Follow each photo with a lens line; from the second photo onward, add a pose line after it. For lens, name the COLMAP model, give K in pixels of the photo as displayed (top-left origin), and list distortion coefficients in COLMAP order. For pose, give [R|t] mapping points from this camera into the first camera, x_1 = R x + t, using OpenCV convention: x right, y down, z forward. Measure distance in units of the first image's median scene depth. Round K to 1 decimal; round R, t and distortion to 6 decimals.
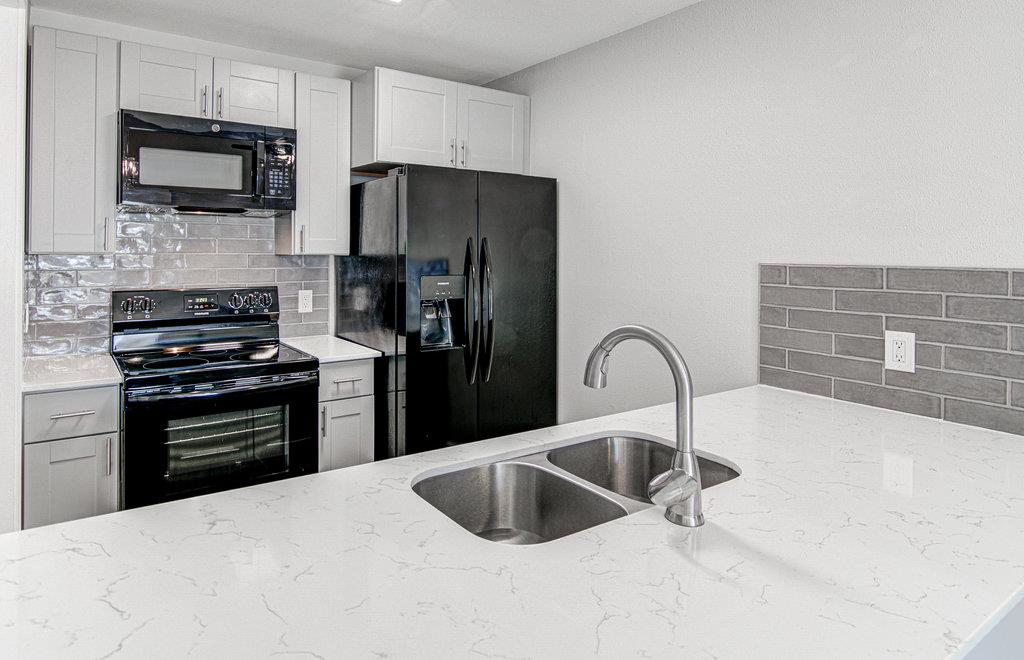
lens RADIAL K [[615.7, 0, 507.5], [0, 615.7, 252.2], [0, 0, 1]] dist [0.000507, -0.000016]
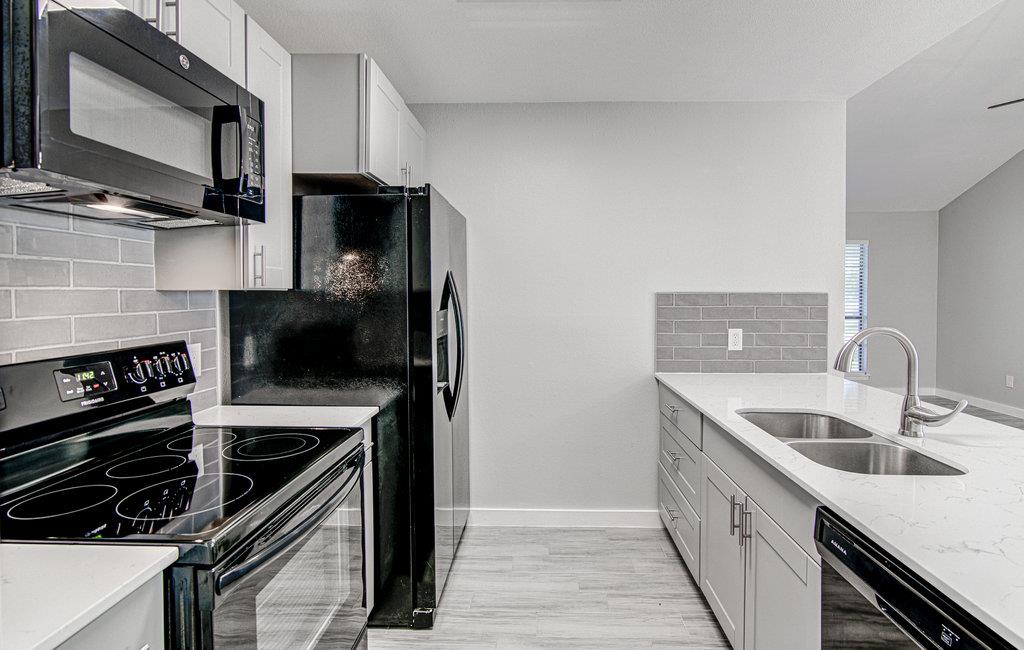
lens RADIAL K [[499.4, 0, 512.3], [0, 499.4, 303.1], [0, 0, 1]] dist [-0.000805, -0.000047]
pose [[0.592457, -0.025416, 0.805201, -0.768780], [0.011271, 0.999666, 0.023262, 0.012461], [-0.805523, -0.004706, 0.592545, 0.562931]]
